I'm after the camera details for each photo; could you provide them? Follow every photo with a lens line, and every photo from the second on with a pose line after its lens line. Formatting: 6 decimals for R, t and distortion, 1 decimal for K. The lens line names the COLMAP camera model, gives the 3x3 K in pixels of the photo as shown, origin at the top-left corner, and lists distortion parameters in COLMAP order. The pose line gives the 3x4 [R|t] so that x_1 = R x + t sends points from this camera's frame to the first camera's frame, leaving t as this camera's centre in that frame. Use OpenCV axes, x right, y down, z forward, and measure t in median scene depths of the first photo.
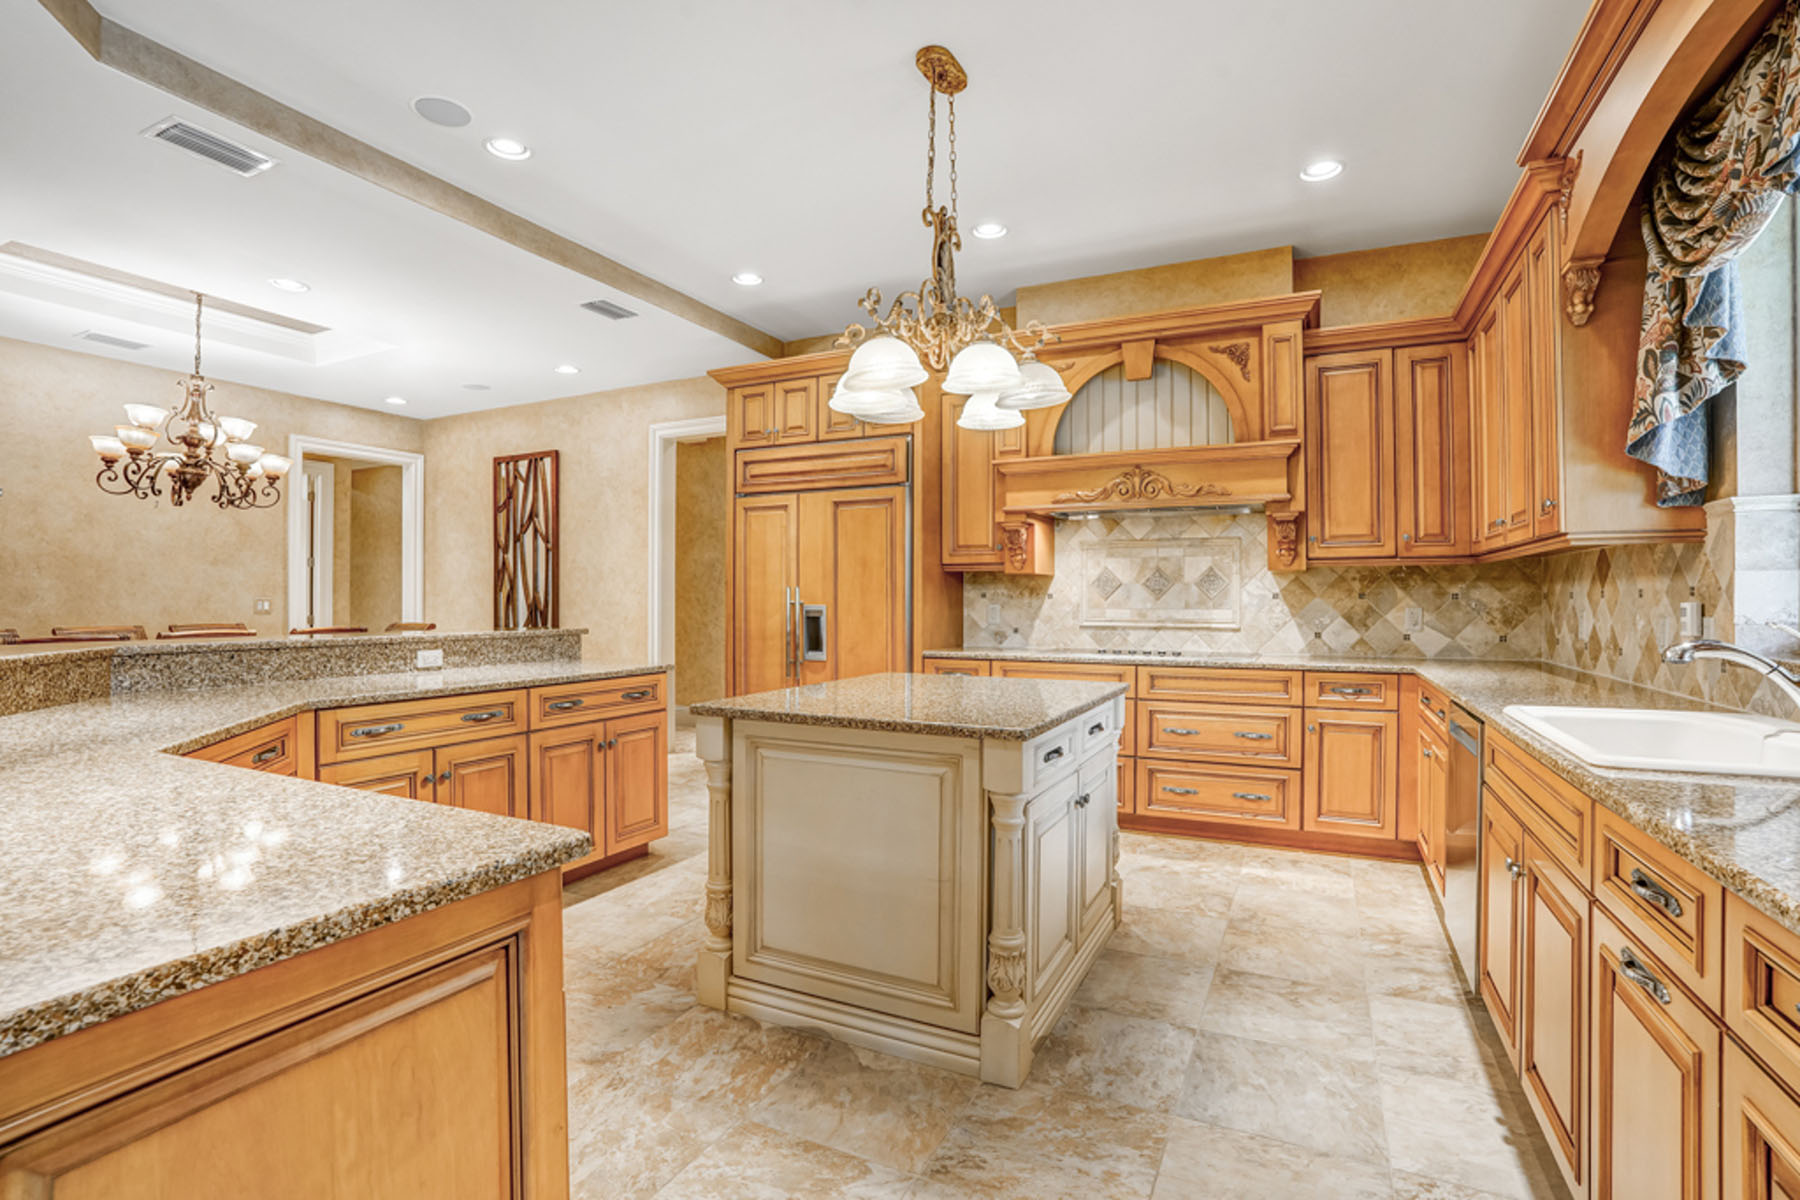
lens RADIAL K [[832.8, 0, 905.1], [0, 832.8, 597.0], [0, 0, 1]] dist [-0.040914, 0.002990]
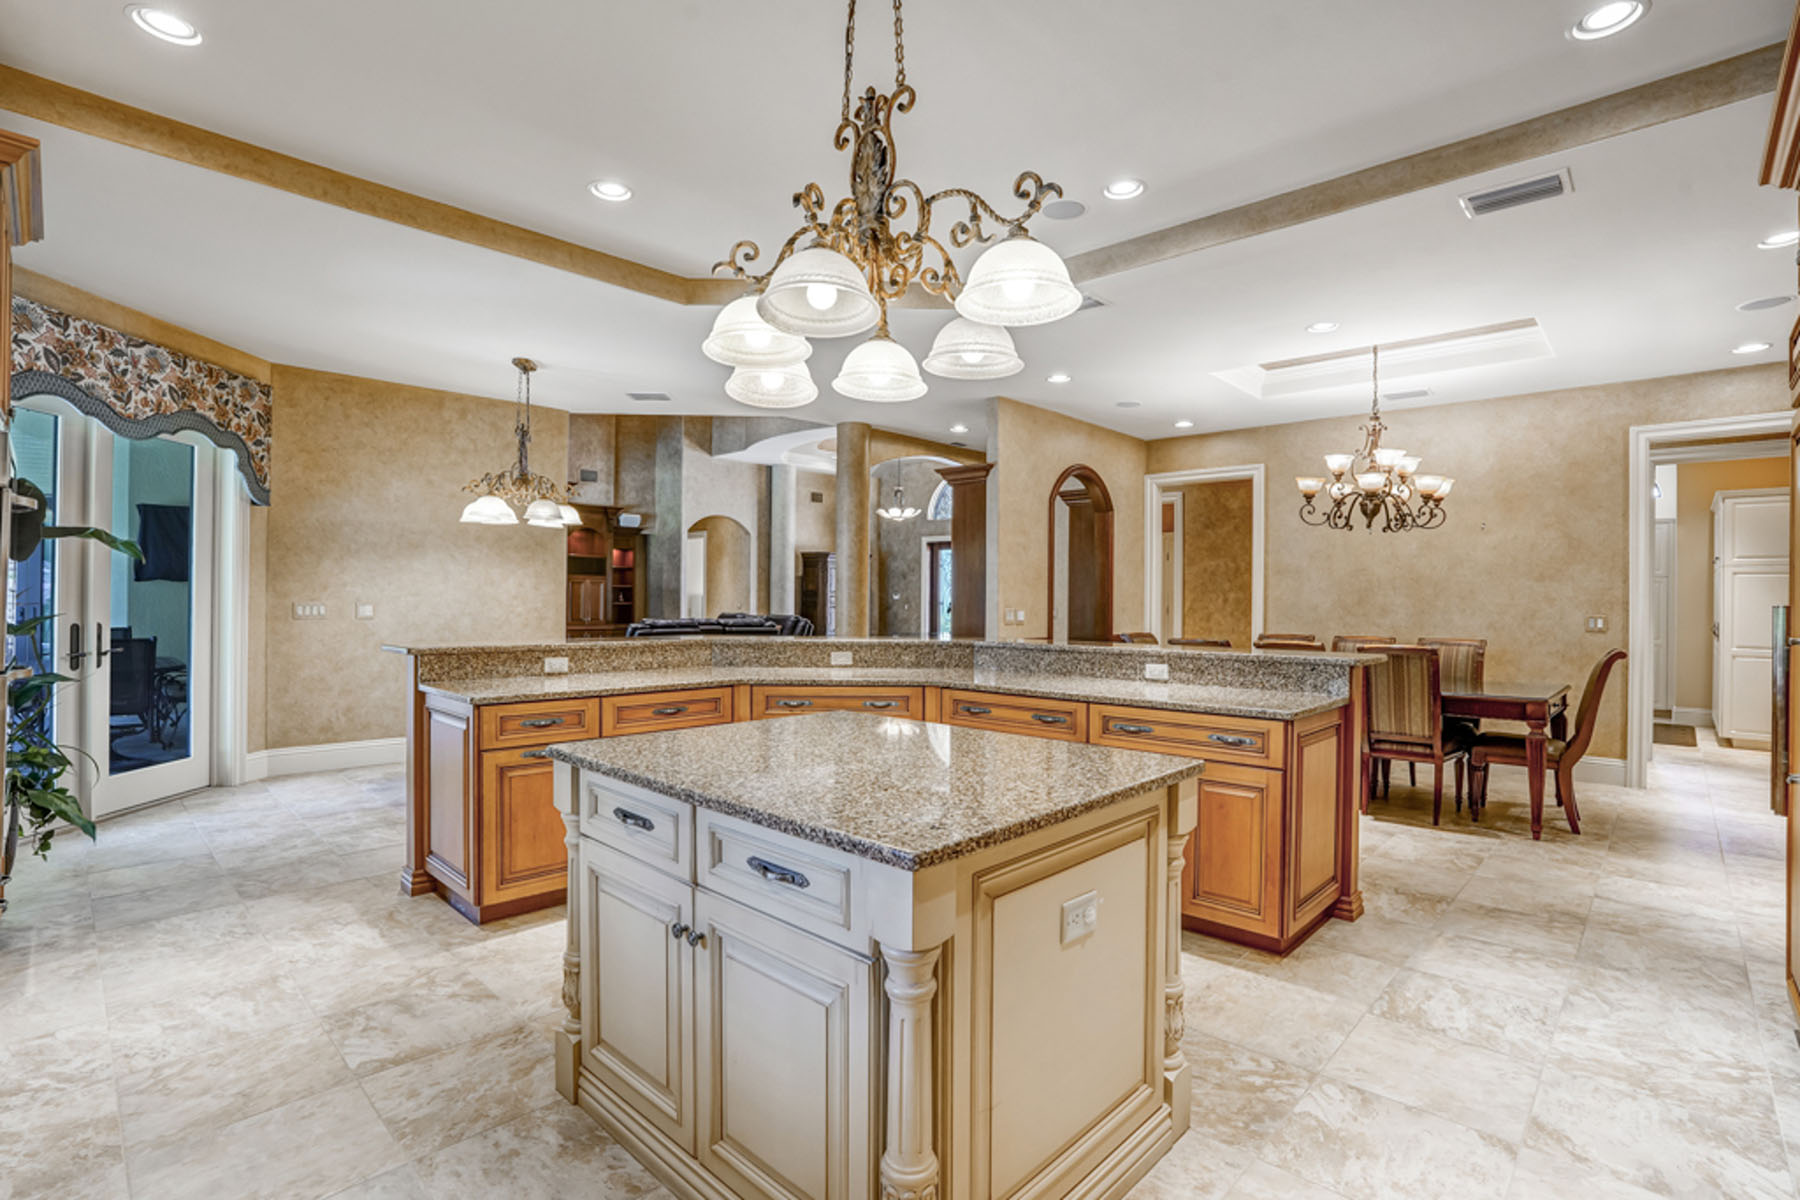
lens RADIAL K [[832.8, 0, 899.4], [0, 832.8, 599.9], [0, 0, 1]] dist [-0.040914, 0.002990]
pose [[-0.289927, -0.005257, -0.957034, 0.566116], [-0.006250, 0.999974, -0.003599, -0.014493], [0.957028, 0.004938, -0.289952, 0.960731]]
